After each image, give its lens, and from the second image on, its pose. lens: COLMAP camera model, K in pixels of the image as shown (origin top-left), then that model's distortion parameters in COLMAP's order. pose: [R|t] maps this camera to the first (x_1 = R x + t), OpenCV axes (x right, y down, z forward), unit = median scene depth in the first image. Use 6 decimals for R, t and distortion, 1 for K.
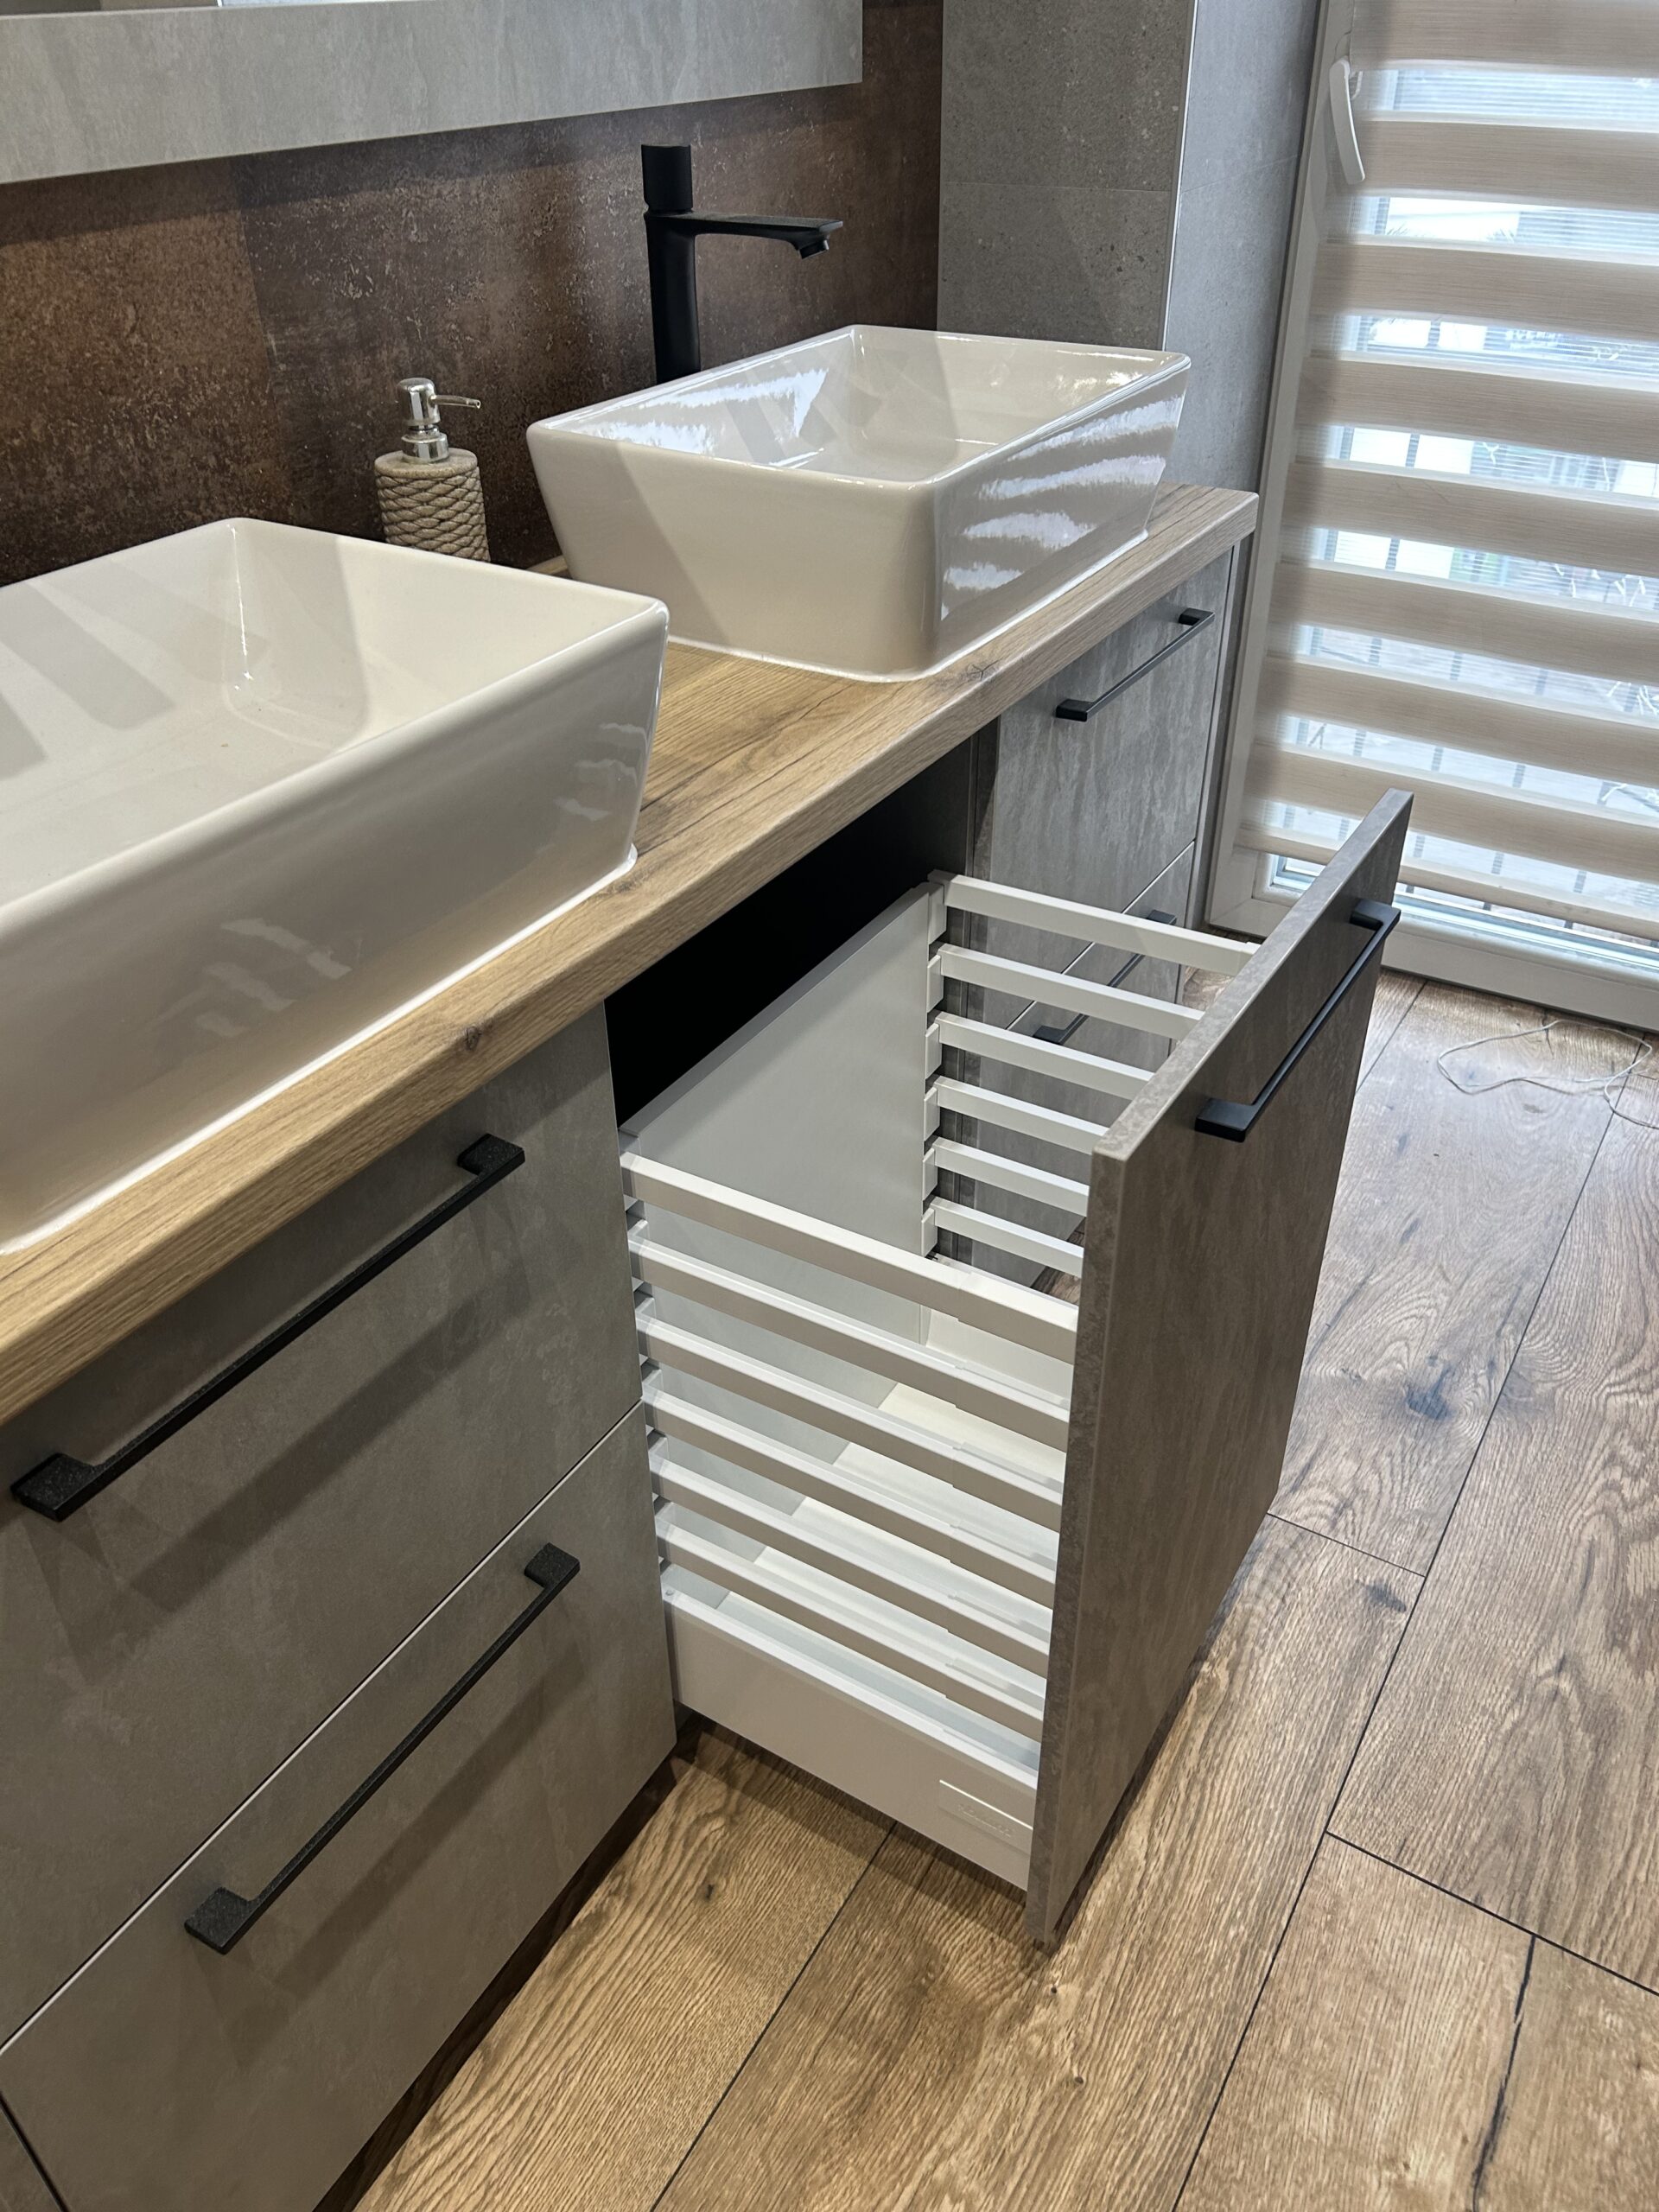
lens RADIAL K [[1669.3, 0, 827.6], [0, 1669.3, 1099.0], [0, 0, 1]] dist [0.052199, -0.056265]
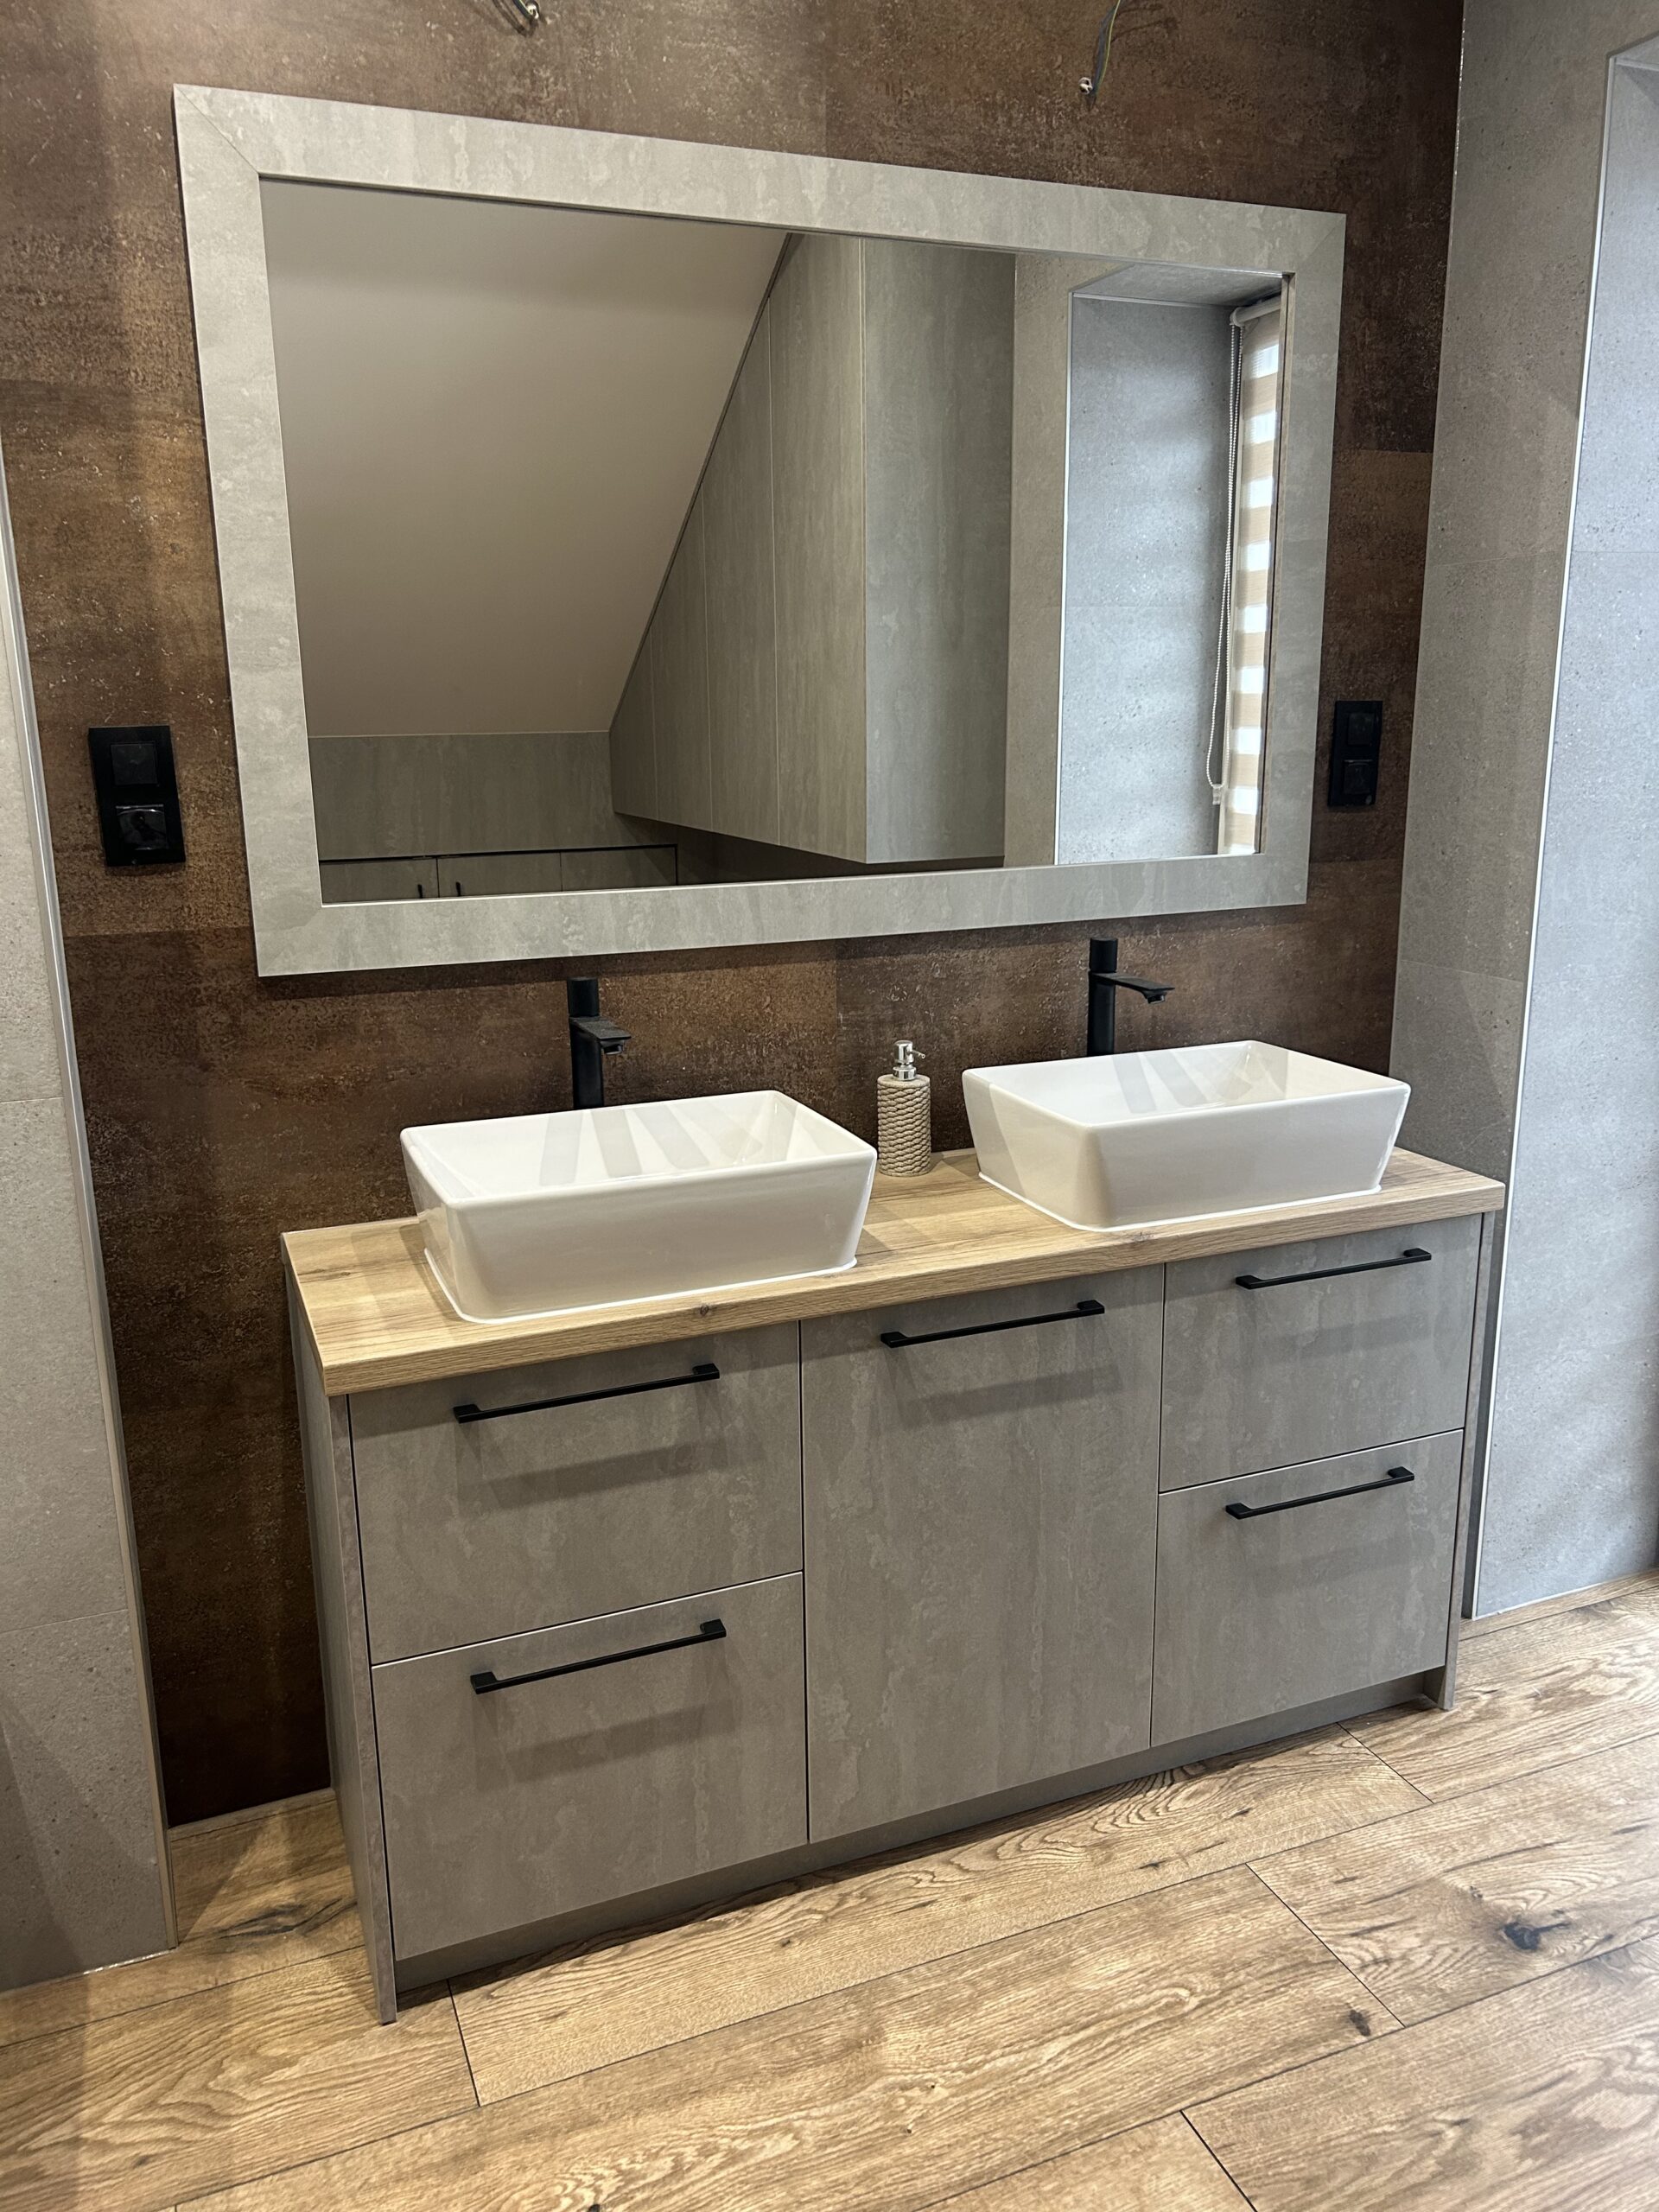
lens RADIAL K [[1669.3, 0, 827.6], [0, 1669.3, 1099.0], [0, 0, 1]] dist [0.052199, -0.056265]
pose [[0.806801, 0.136925, -0.574738, 0.781274], [-0.326890, 0.913769, -0.241184, 0.127191], [0.492153, 0.382464, 0.781989, -0.517310]]
